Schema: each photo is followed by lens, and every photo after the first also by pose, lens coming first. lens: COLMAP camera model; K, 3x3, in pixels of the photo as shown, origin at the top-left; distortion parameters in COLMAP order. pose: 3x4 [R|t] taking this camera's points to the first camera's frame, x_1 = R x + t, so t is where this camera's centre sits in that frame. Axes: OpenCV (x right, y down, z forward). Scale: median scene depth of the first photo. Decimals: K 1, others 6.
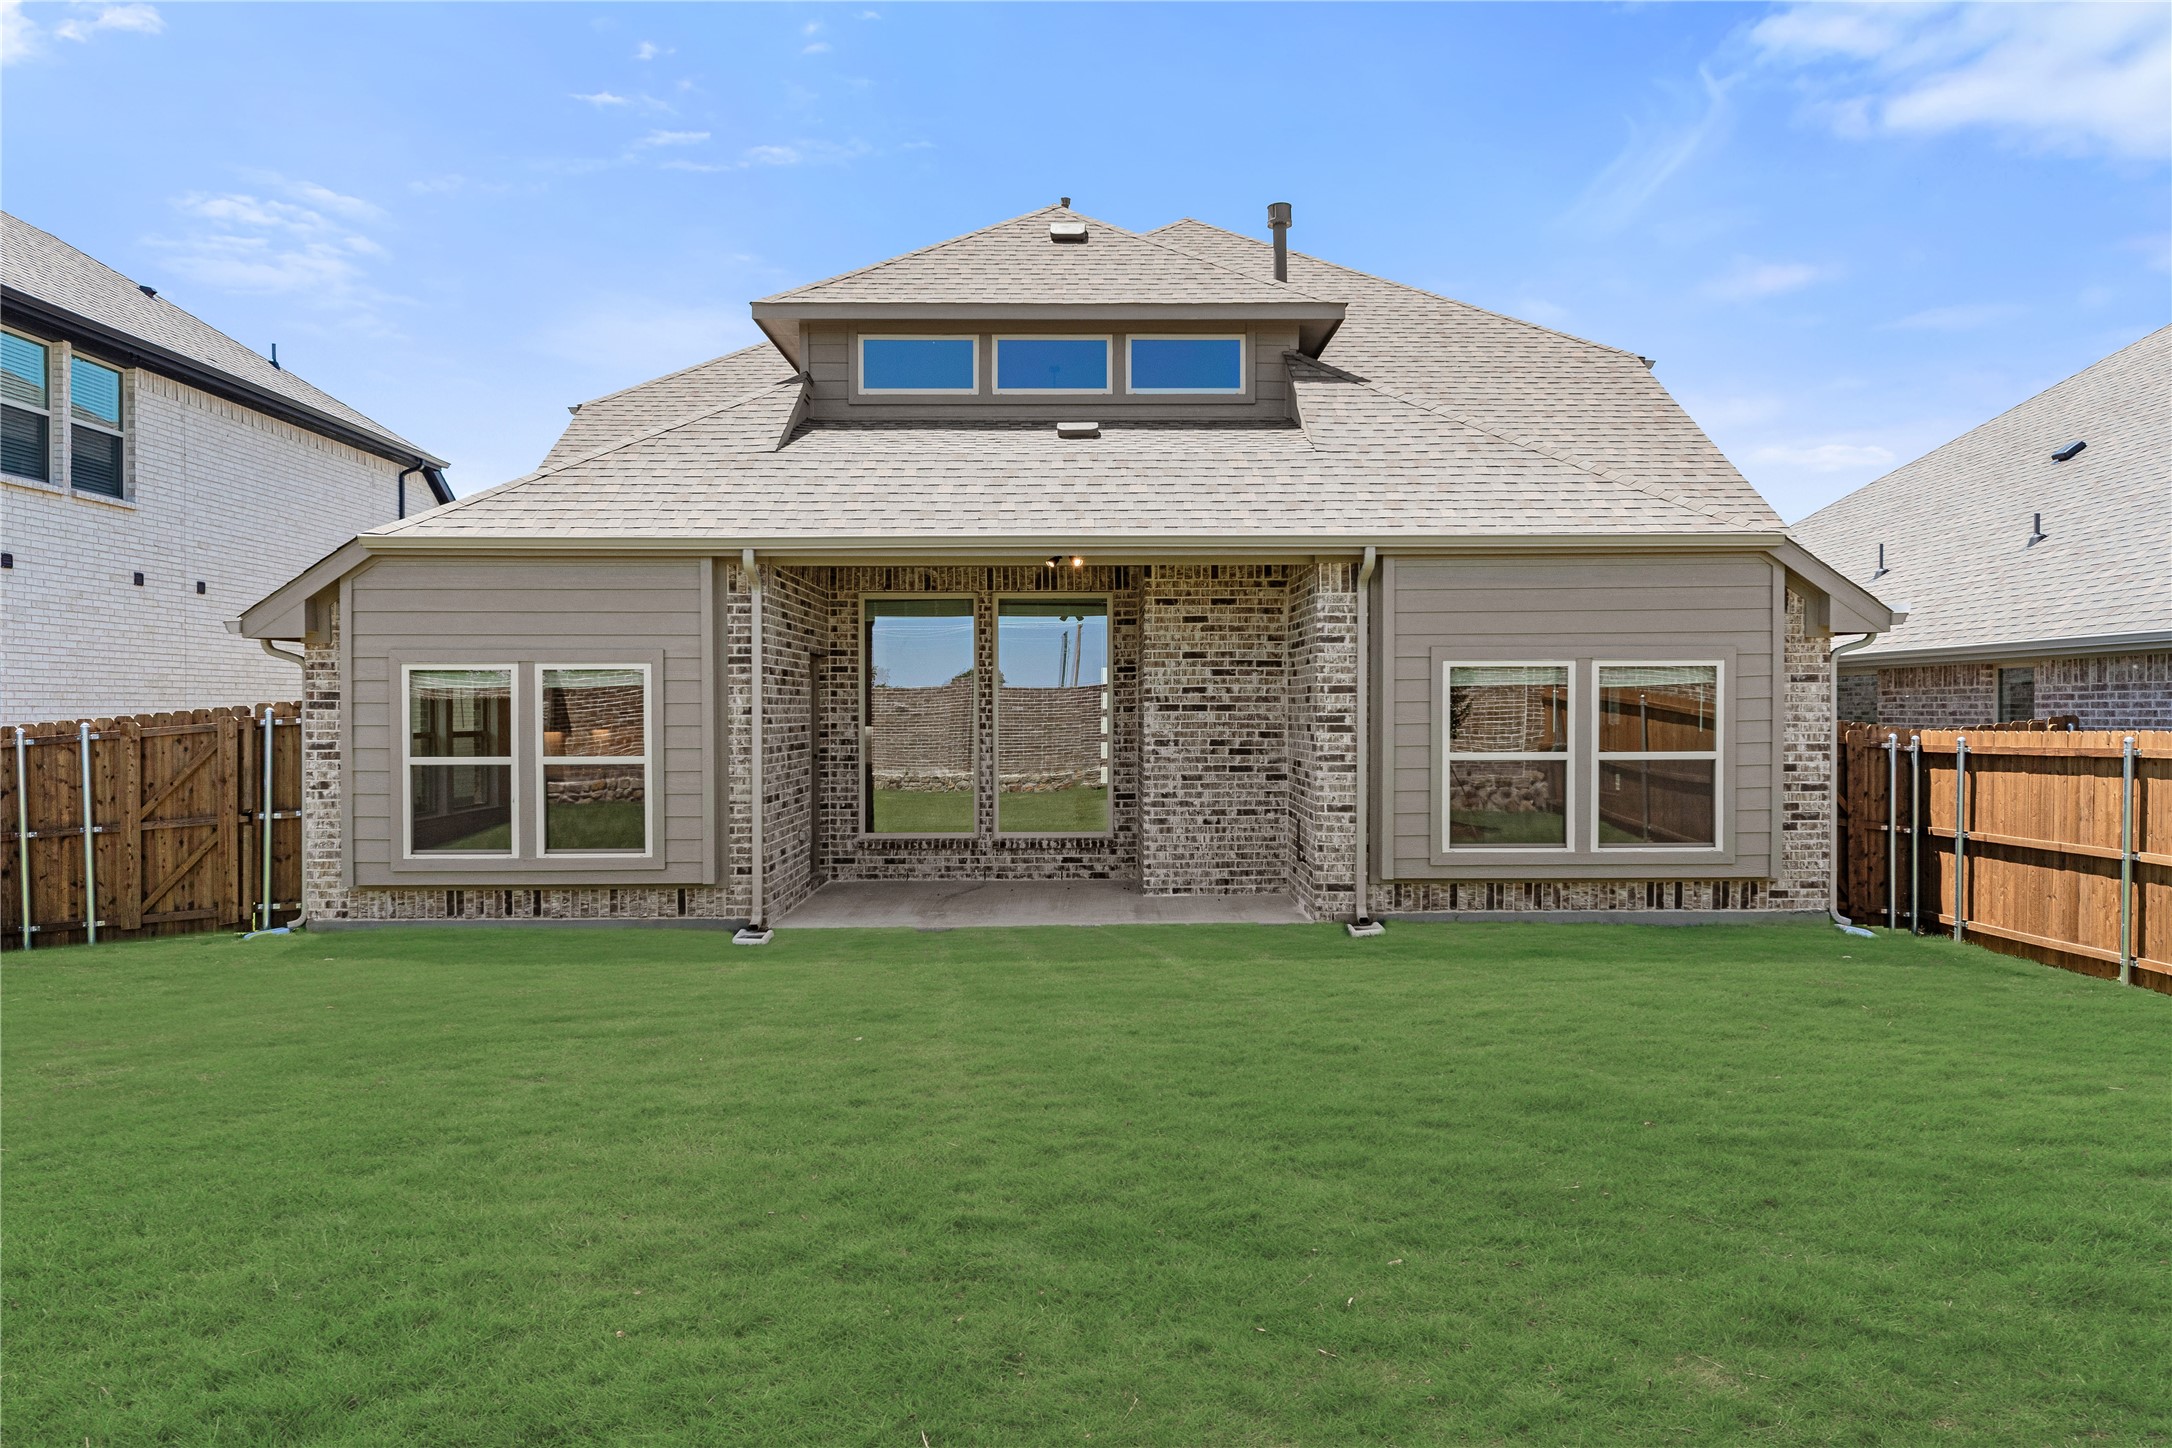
lens RADIAL K [[1499.8, 0, 1088.9], [0, 1499.8, 727.1], [0, 0, 1]] dist [0.003079, -0.000021]
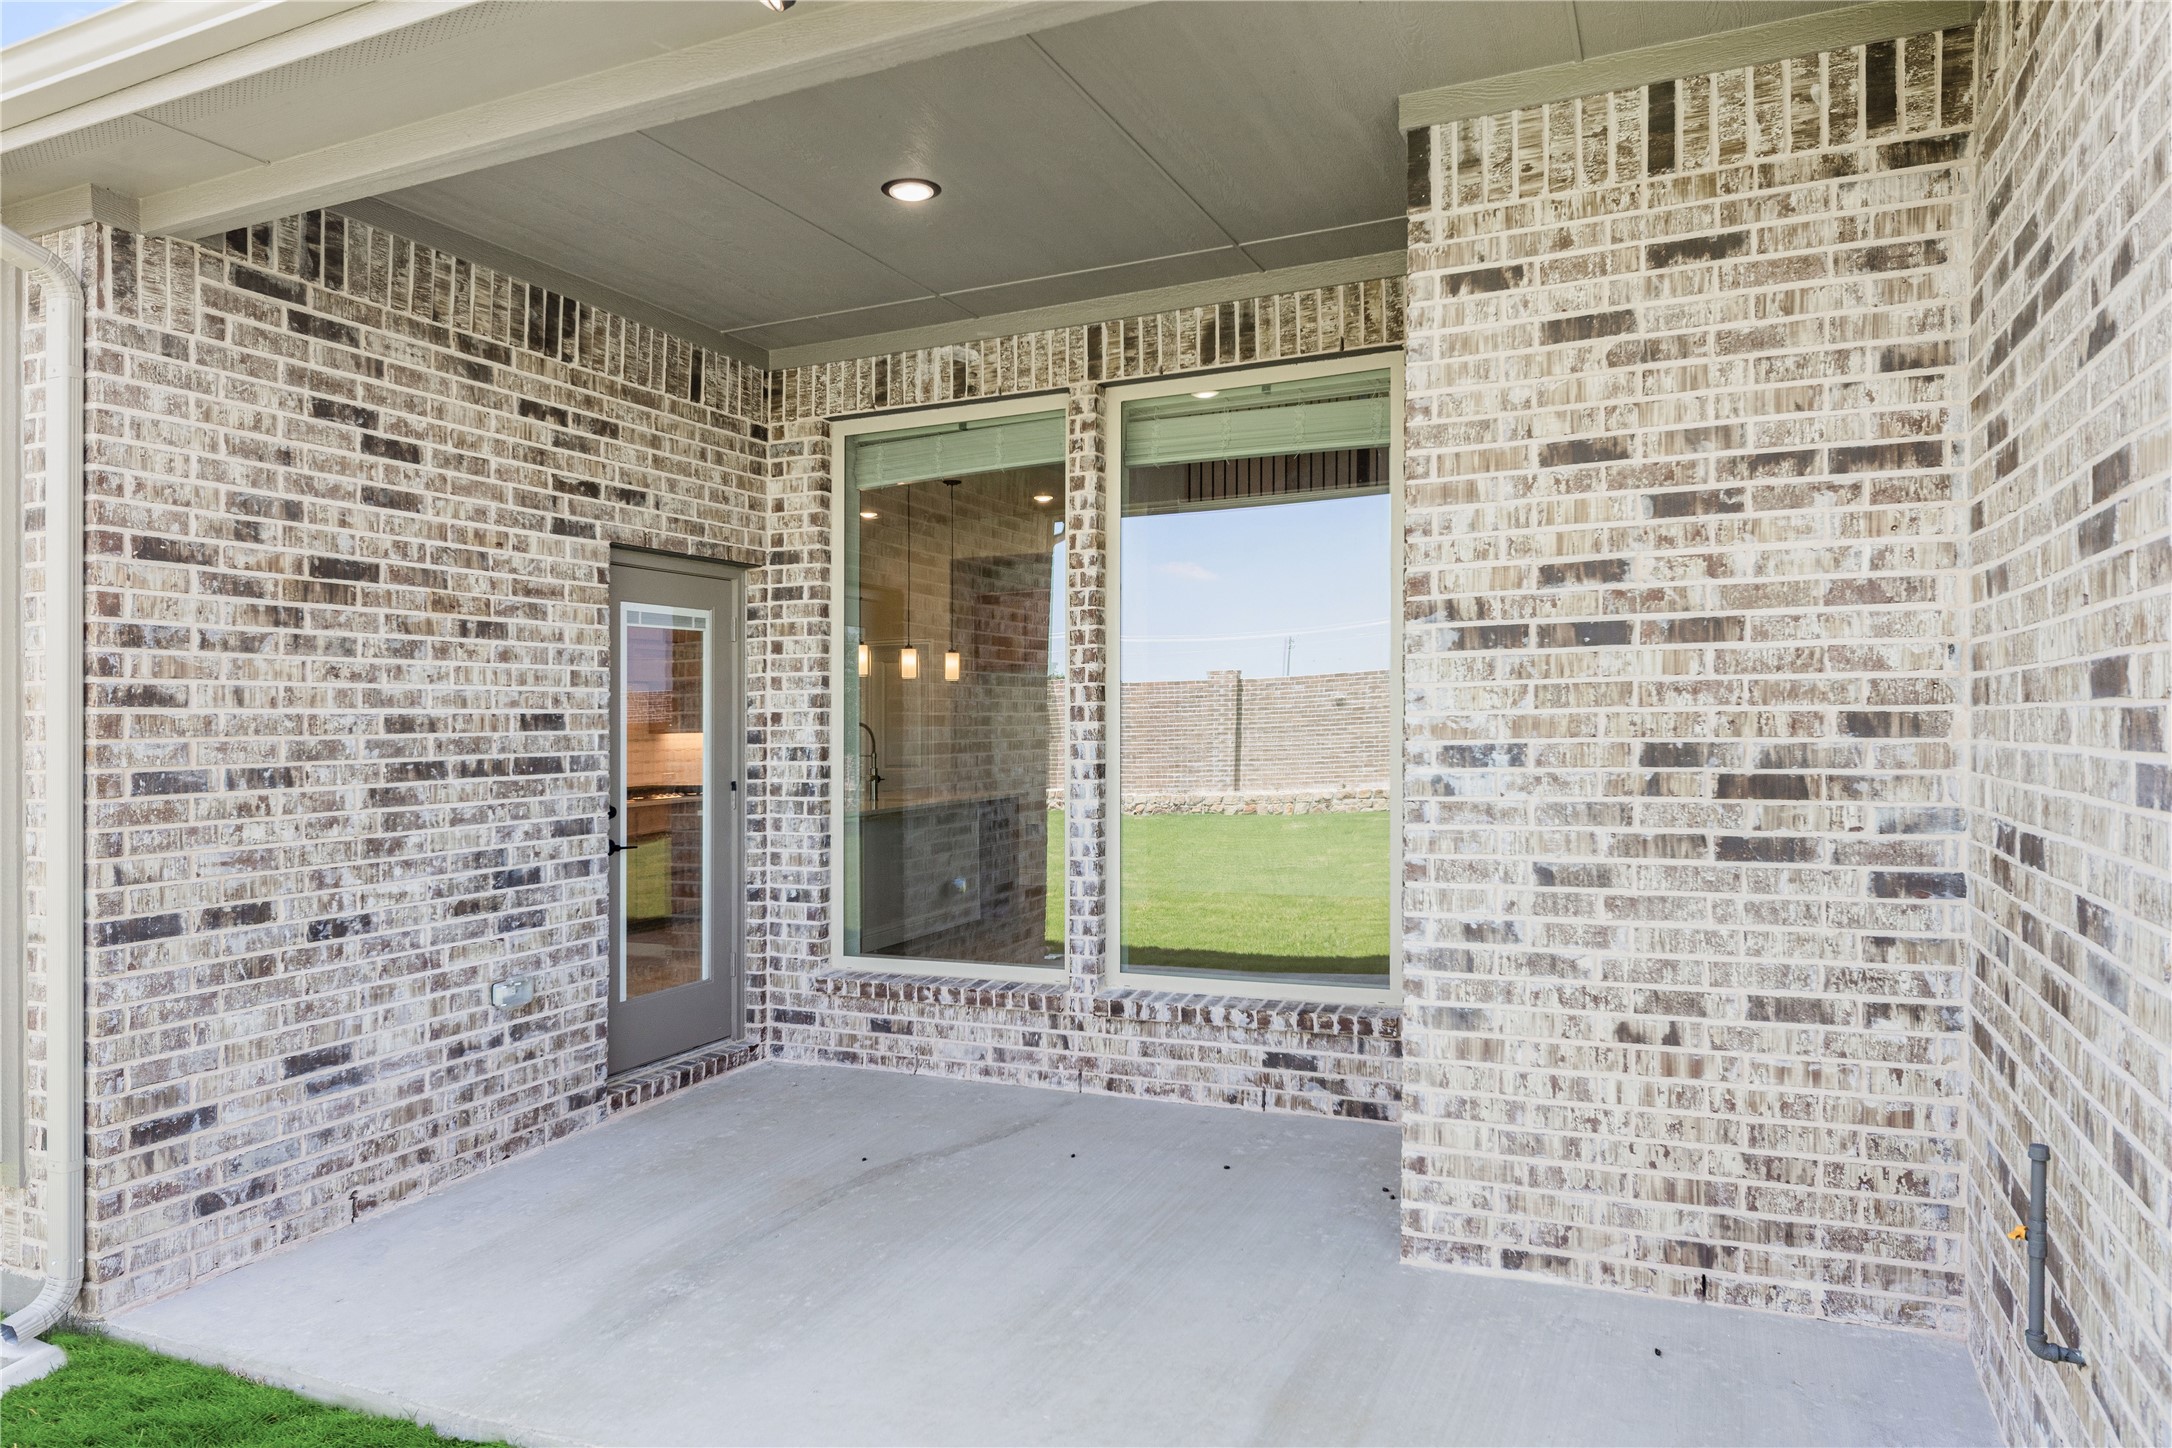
lens RADIAL K [[1400.7, 0, 1031.0], [0, 1400.7, 763.5], [0, 0, 1]] dist [0.004746, -0.000955]
pose [[0.901084, -0.000925, -0.433644, 0.091593], [0.011030, 0.999723, 0.020787, 0.005222], [0.433505, -0.023514, 0.900844, 0.710658]]
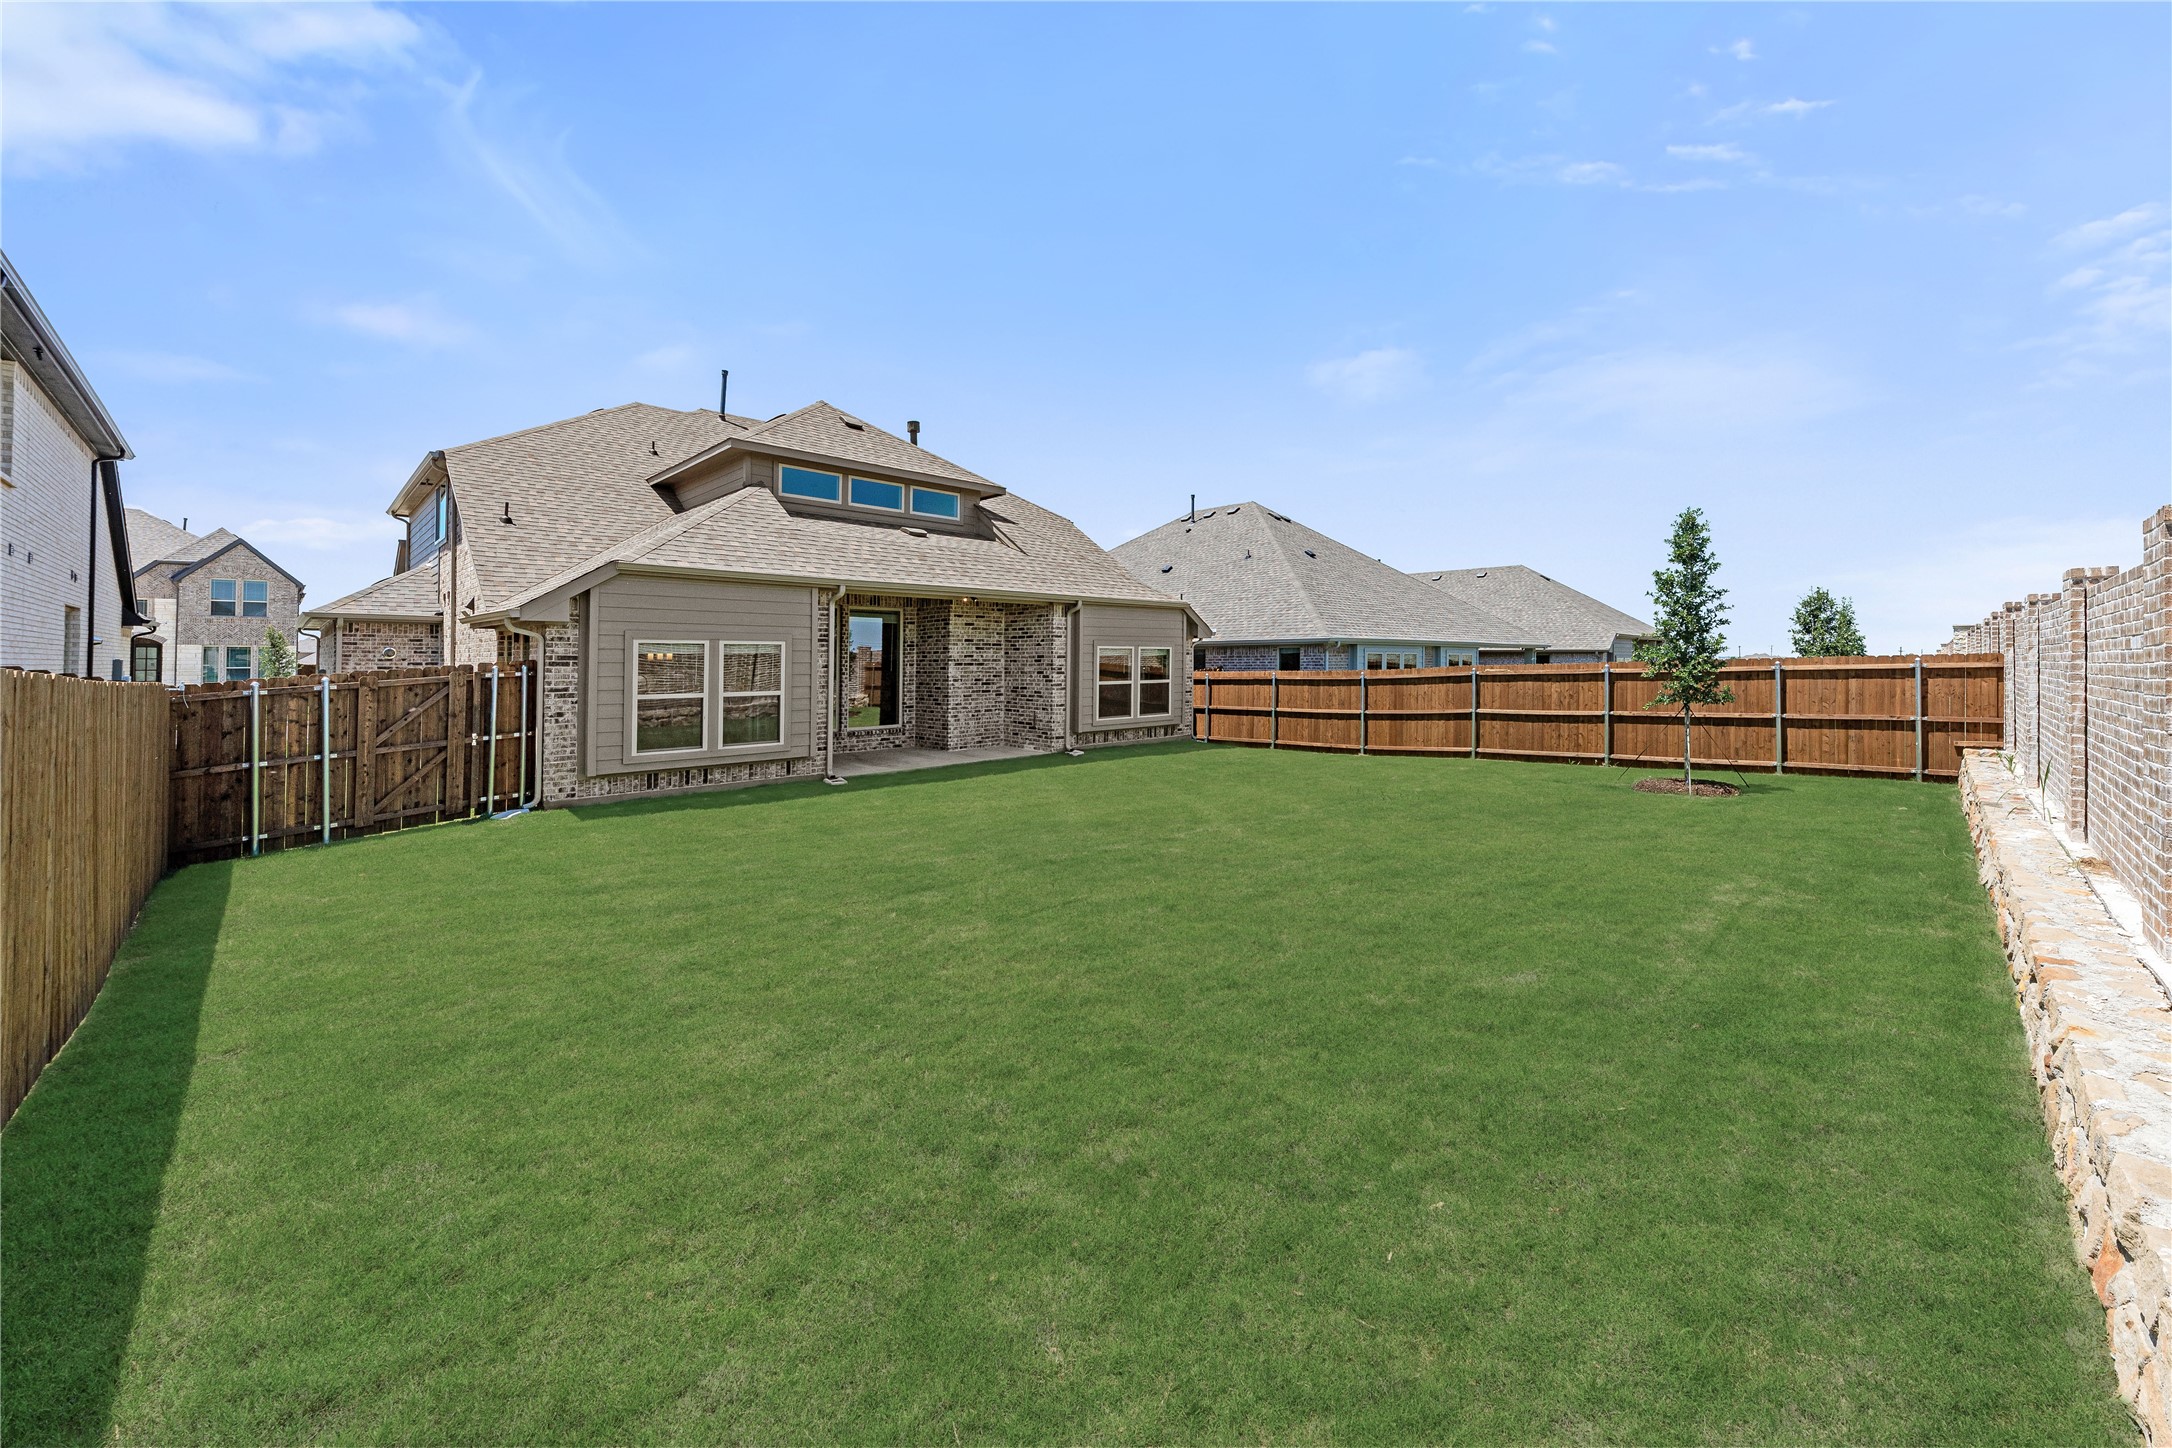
lens RADIAL K [[841.3, 0, 1080.7], [0, 841.3, 715.5], [0, 0, 1]] dist [-0.001642, 0.000063]
pose [[0.724233, -0.044084, 0.688144, -0.671873], [0.013364, 0.998664, 0.049912, 0.002484], [-0.689426, -0.026951, 0.723855, -0.017575]]
